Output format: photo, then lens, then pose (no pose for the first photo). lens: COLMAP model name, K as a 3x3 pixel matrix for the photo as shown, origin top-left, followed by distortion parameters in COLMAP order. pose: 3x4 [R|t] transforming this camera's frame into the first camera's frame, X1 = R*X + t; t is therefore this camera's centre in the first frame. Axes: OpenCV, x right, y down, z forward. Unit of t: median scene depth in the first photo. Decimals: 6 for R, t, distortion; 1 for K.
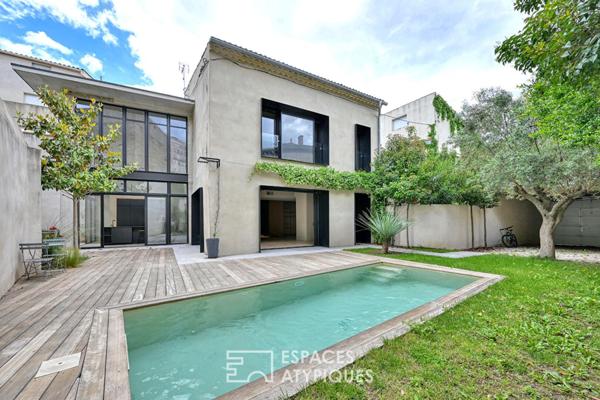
lens RADIAL K [[231.3, 0, 314.0], [0, 231.3, 217.3], [0, 0, 1]] dist [-0.003925, -0.000369]
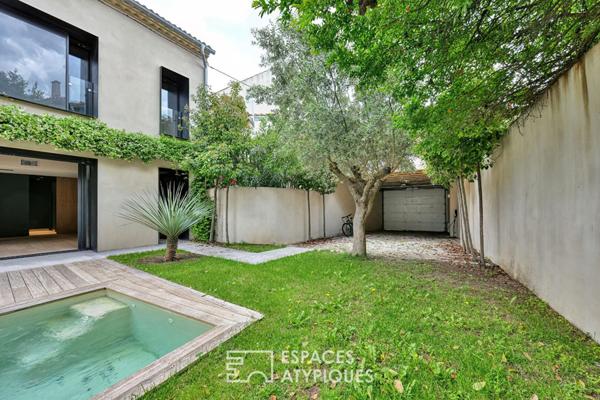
lens RADIAL K [[245.9, 0, 299.9], [0, 245.9, 203.6], [0, 0, 1]] dist [0.002504, -0.000002]
pose [[0.910357, 0.008199, 0.413743, 0.283767], [-0.006353, 0.999963, -0.005836, 0.003386], [-0.413776, 0.002684, 0.910375, 0.187629]]
